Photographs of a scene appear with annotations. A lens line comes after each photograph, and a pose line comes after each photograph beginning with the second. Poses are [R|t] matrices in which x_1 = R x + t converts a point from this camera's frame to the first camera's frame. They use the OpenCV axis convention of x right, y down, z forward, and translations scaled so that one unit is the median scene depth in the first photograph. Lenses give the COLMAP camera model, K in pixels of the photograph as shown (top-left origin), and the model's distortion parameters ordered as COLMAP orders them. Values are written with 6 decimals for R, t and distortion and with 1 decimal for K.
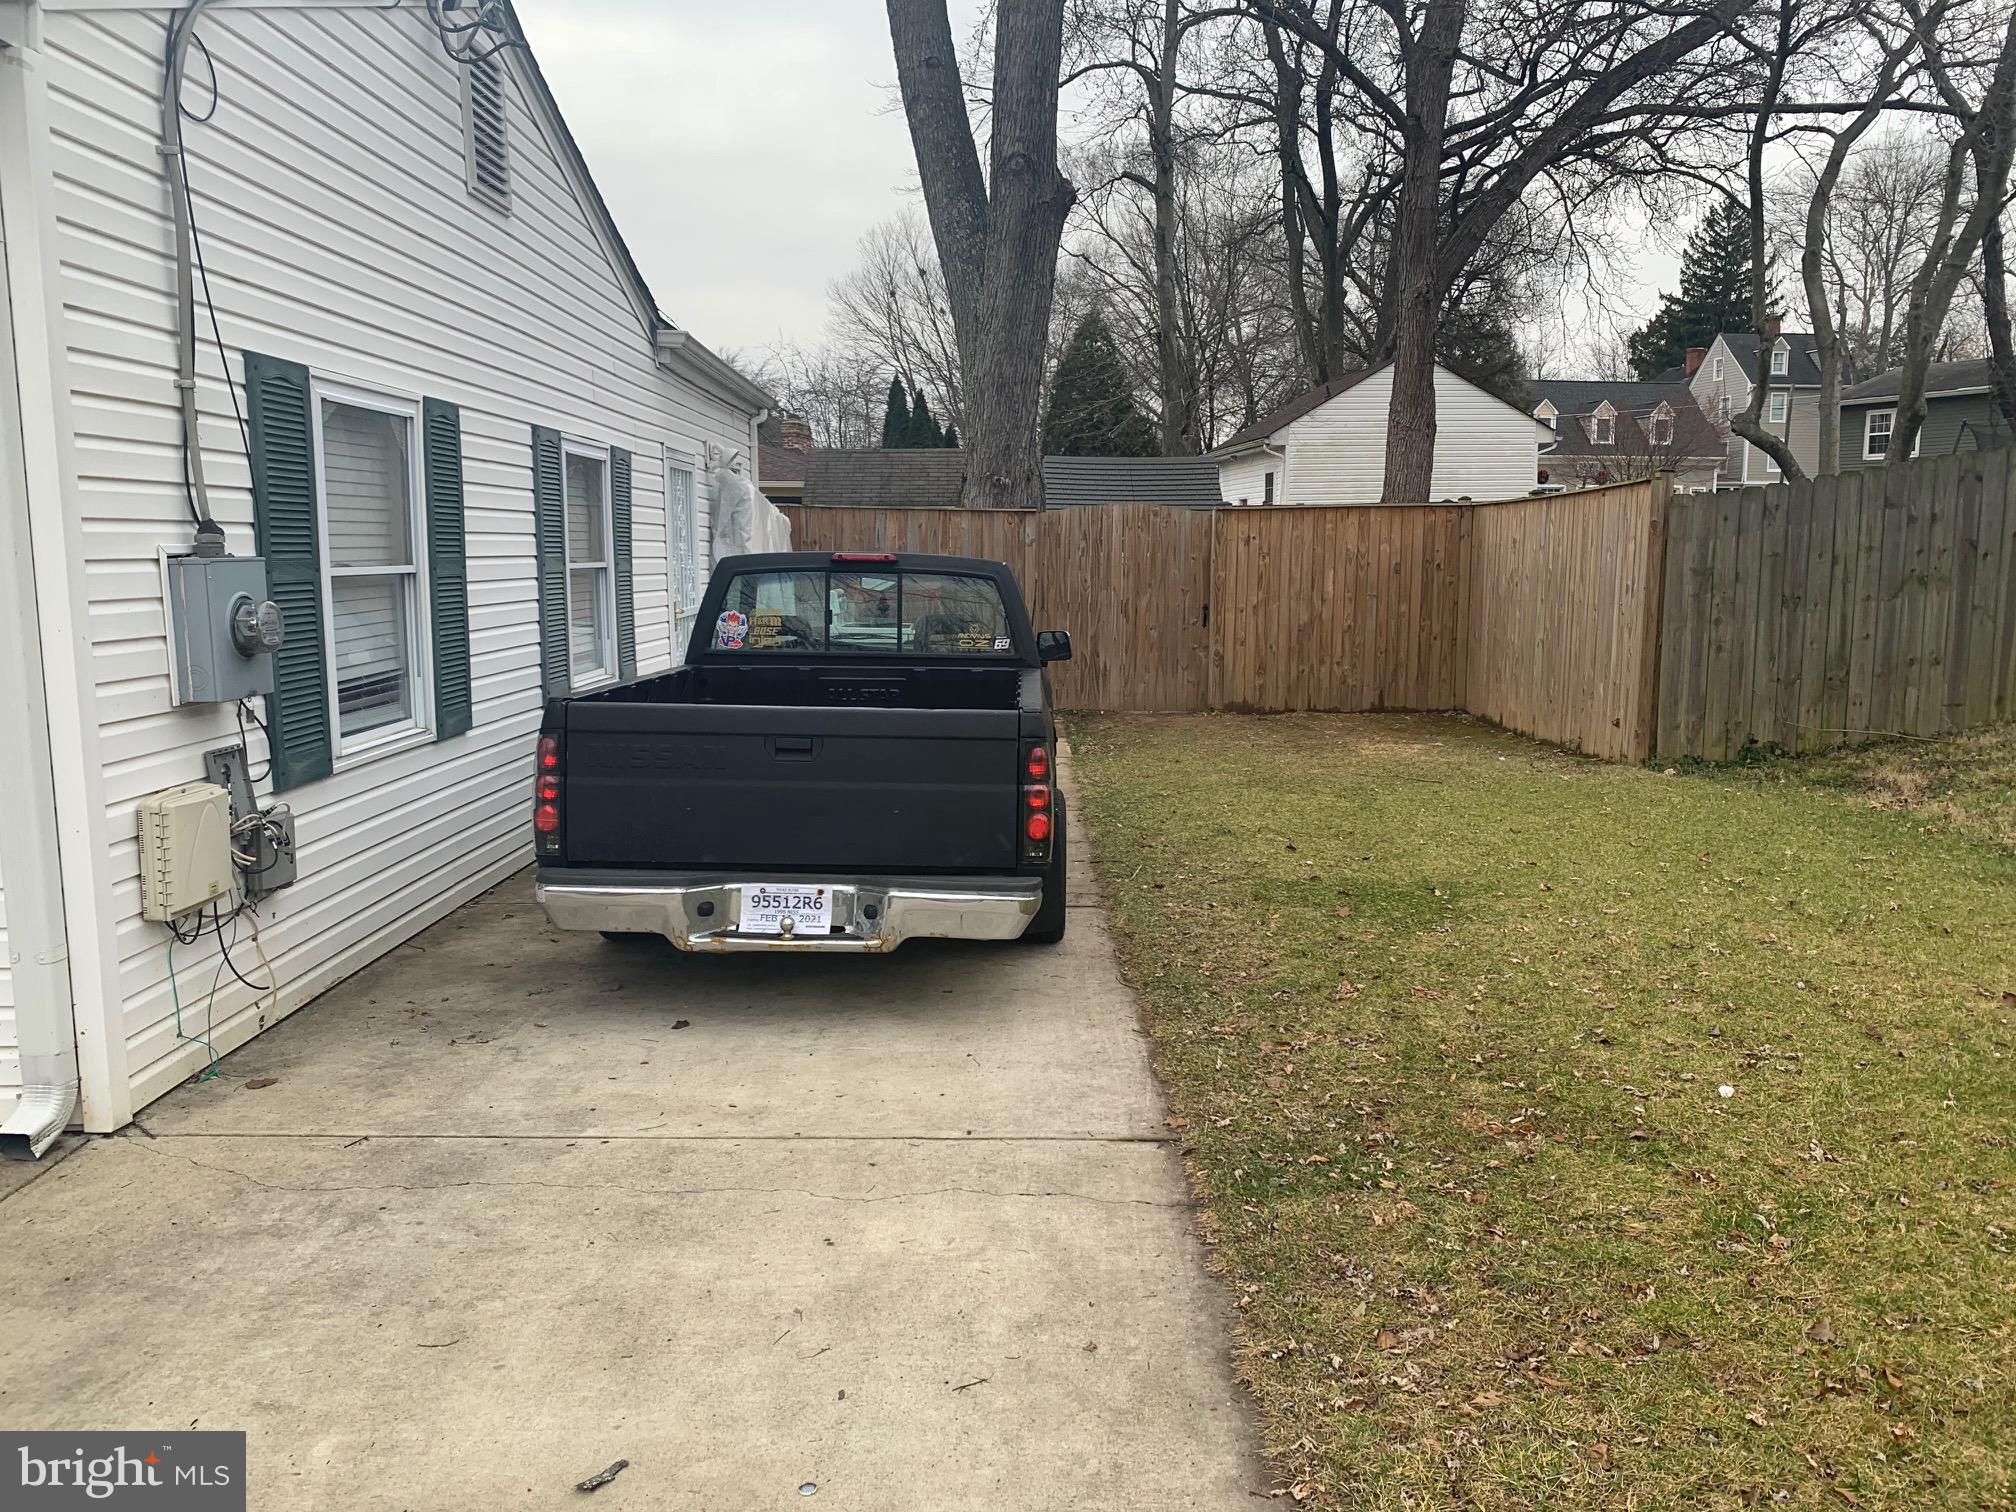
lens RADIAL K [[1531.6, 0, 1018.7], [0, 1531.6, 739.7], [0, 0, 1]] dist [0.013994, -0.014082]
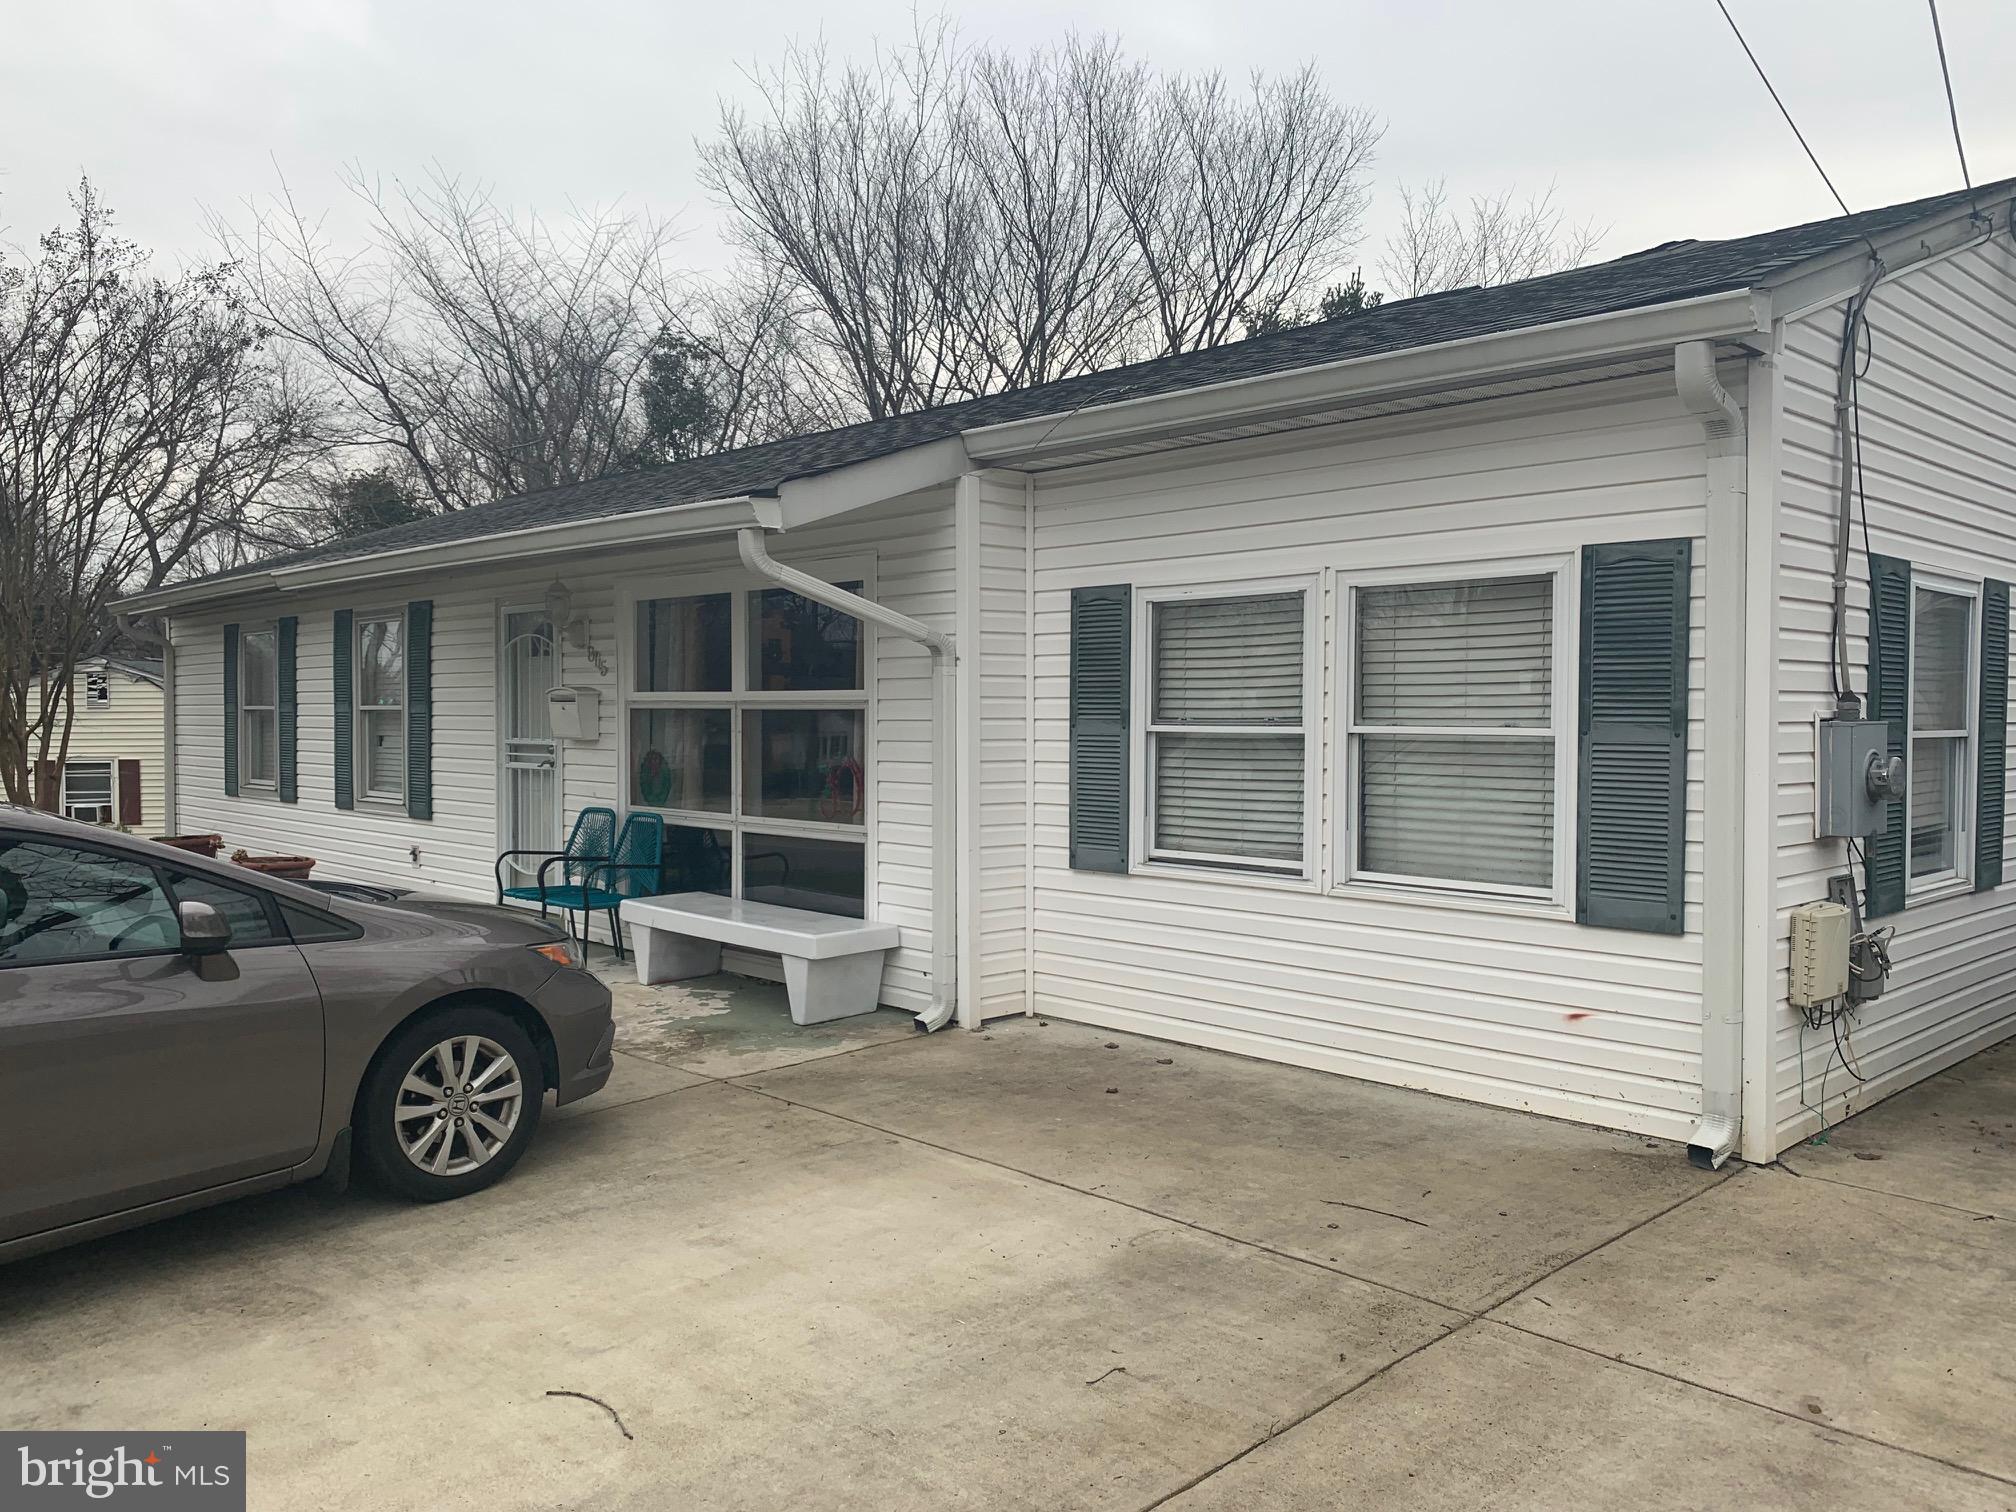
lens RADIAL K [[1531.6, 0, 1010.7], [0, 1531.6, 756.4], [0, 0, 1]] dist [0.013994, -0.014082]
pose [[0.689193, 0.024438, -0.724166, -0.095048], [-0.094125, 0.993982, -0.056036, 0.044321], [0.718438, 0.106782, 0.687346, -0.347468]]
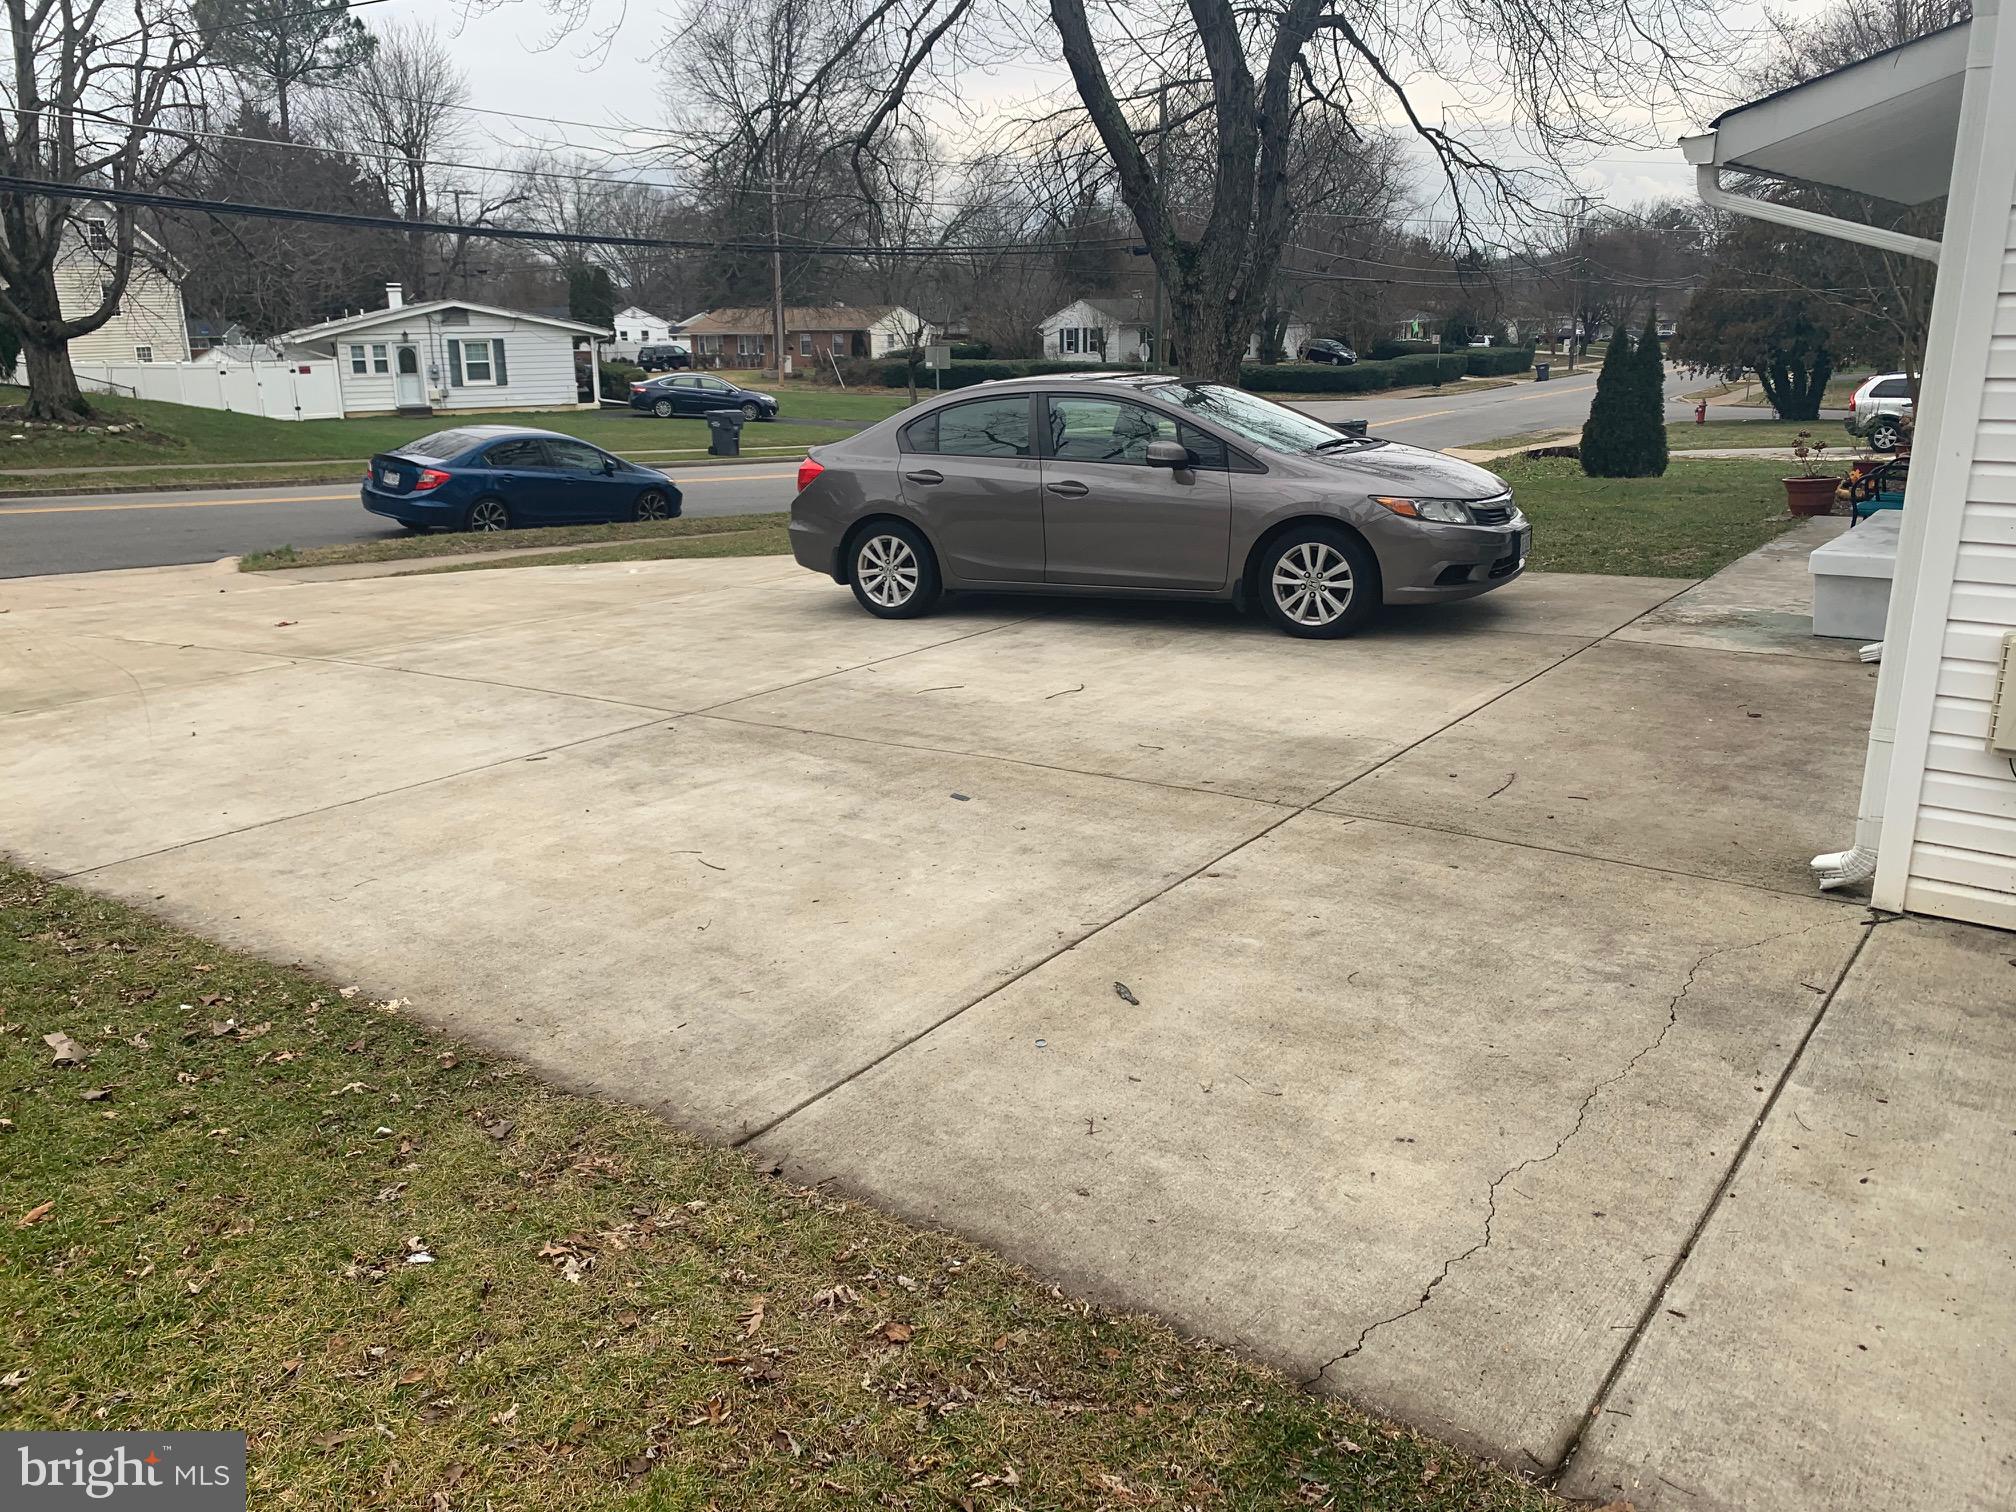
lens RADIAL K [[1531.6, 0, 996.6], [0, 1531.6, 762.7], [0, 0, 1]] dist [0.013994, -0.014082]
pose [[-0.597912, 0.239945, -0.764806, 0.564075], [-0.082328, 0.930715, 0.356358, -0.170143], [0.797323, 0.276035, -0.536732, 0.994840]]
